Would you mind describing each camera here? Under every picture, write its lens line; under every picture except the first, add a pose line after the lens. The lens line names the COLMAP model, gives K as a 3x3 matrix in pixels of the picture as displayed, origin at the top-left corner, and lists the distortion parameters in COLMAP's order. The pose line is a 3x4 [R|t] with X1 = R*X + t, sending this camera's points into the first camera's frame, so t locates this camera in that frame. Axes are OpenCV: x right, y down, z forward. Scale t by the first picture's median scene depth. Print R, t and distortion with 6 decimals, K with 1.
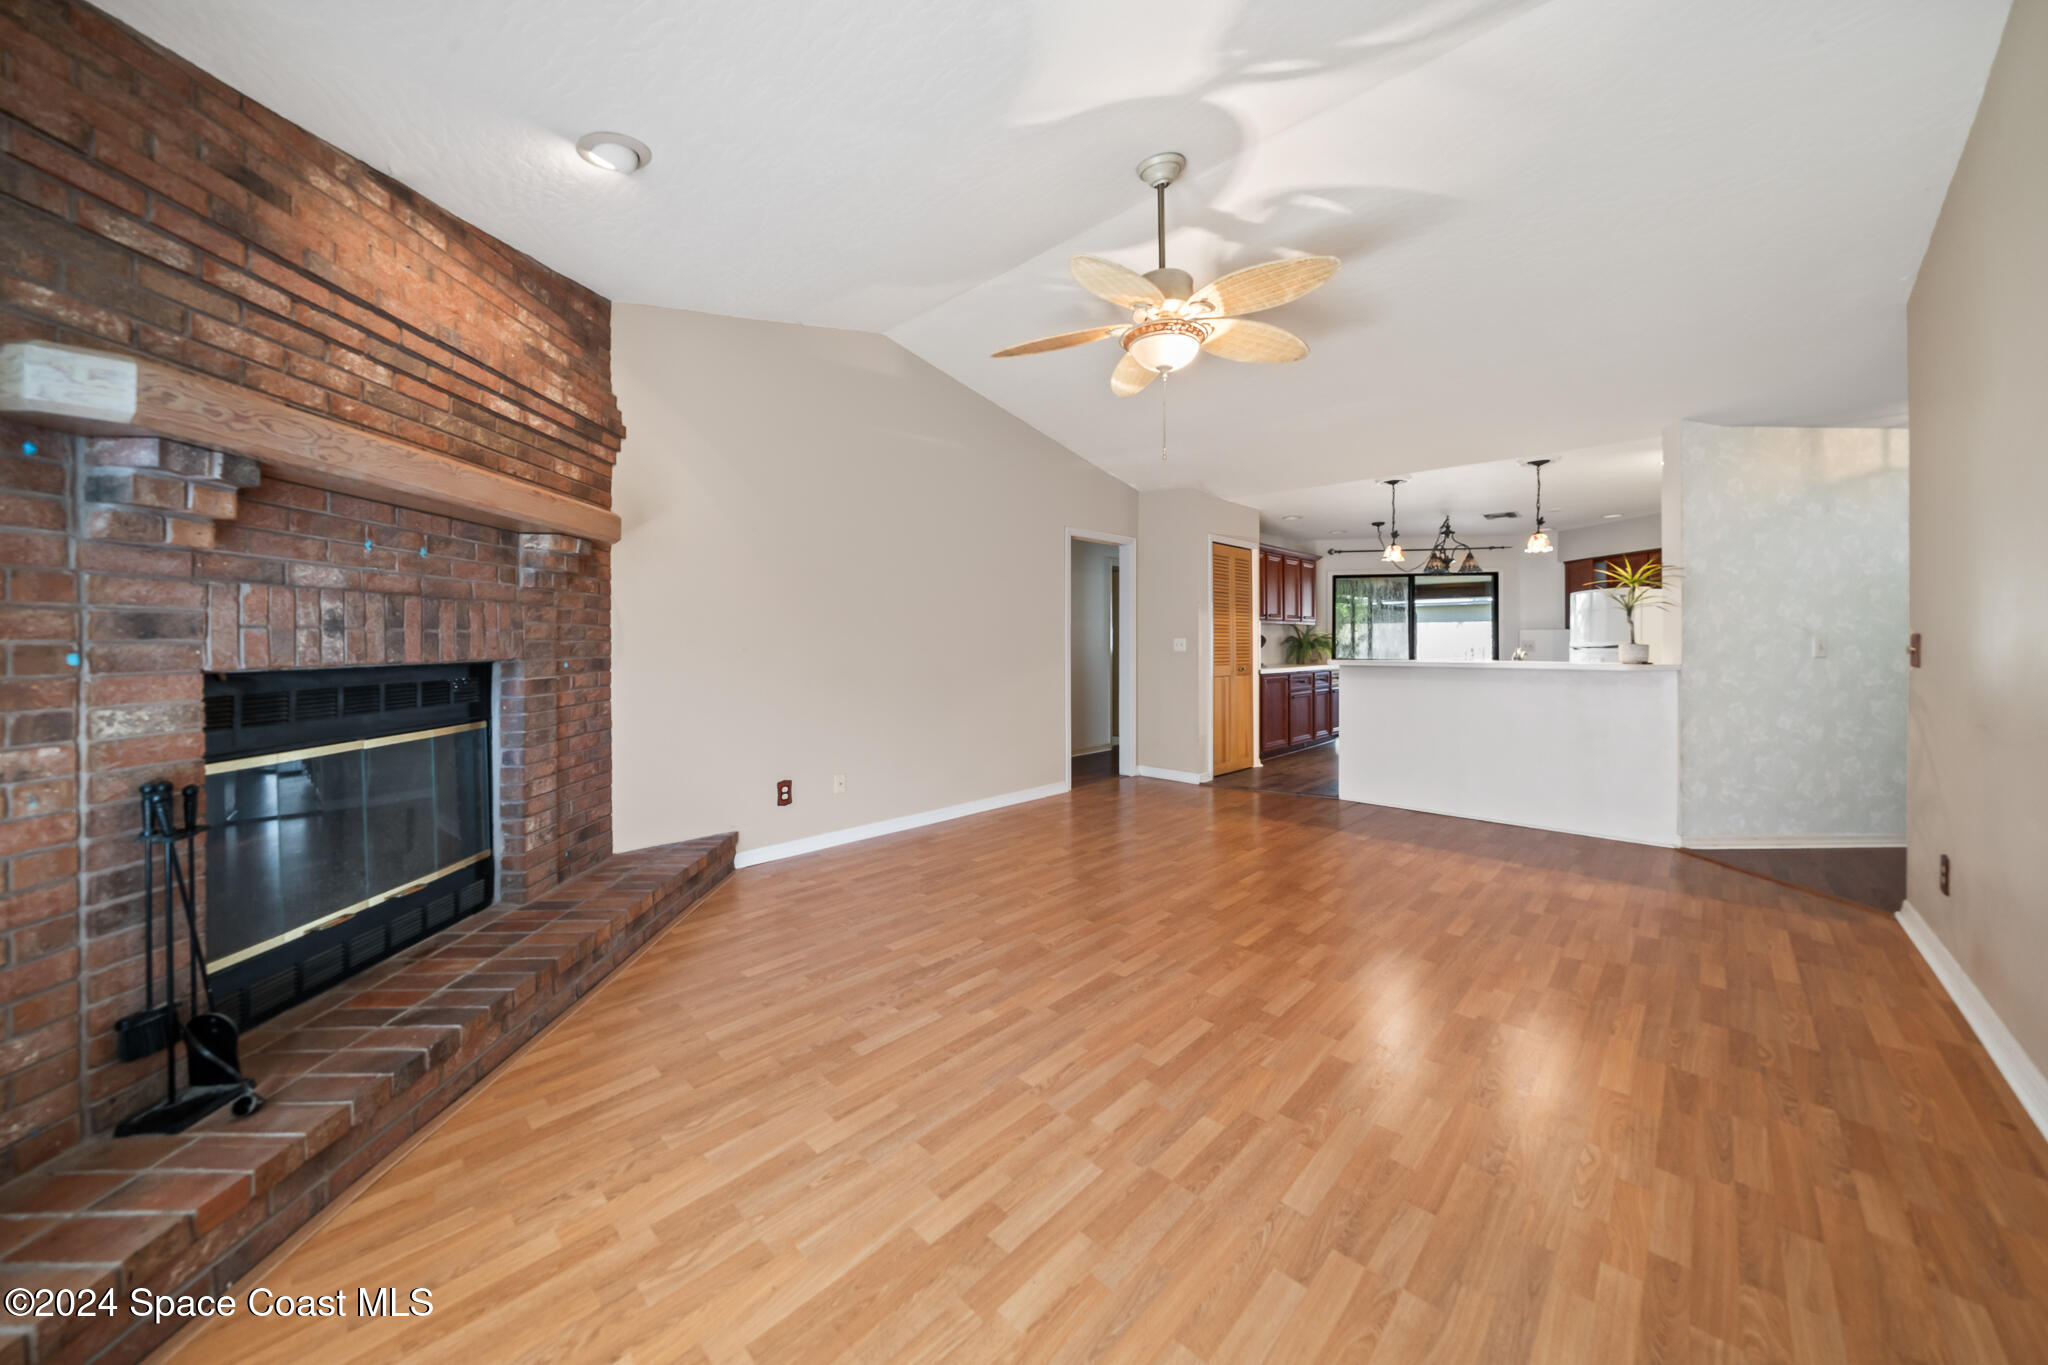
lens RADIAL K [[709.6, 0, 1015.3], [0, 709.6, 641.0], [0, 0, 1]] dist [-0.009729, -0.000128]
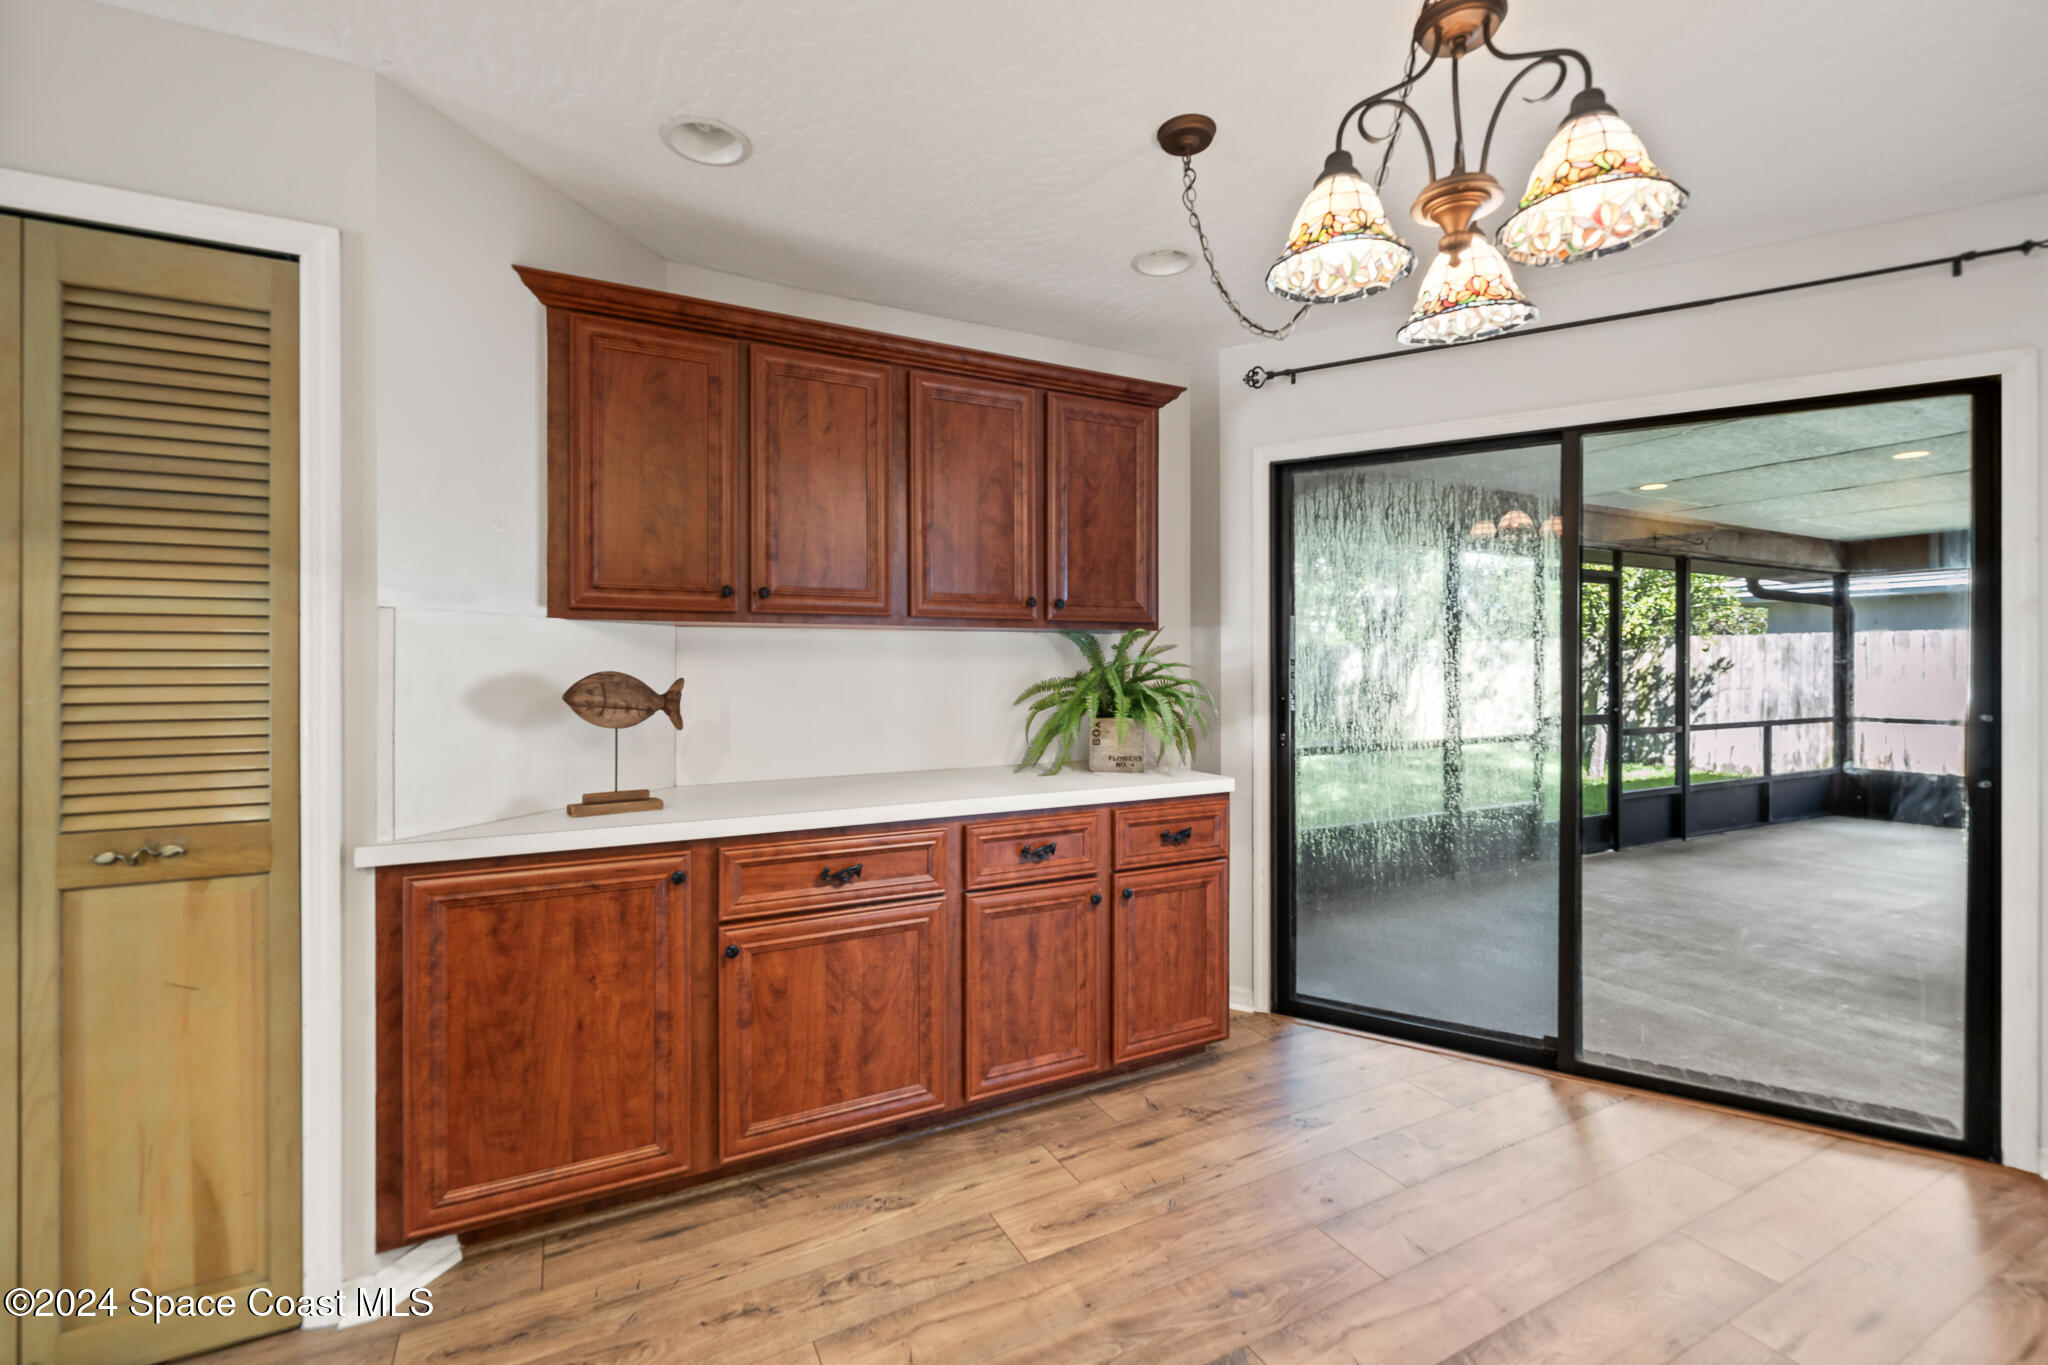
lens RADIAL K [[886.7, 0, 1022.1], [0, 886.7, 665.1], [0, 0, 1]] dist [-0.000299, -0.000185]
pose [[0.950182, -0.000645, -0.311695, 1.758998], [0.000220, 0.999999, -0.001396, -0.033616], [0.311695, 0.001258, 0.950181, 2.366728]]
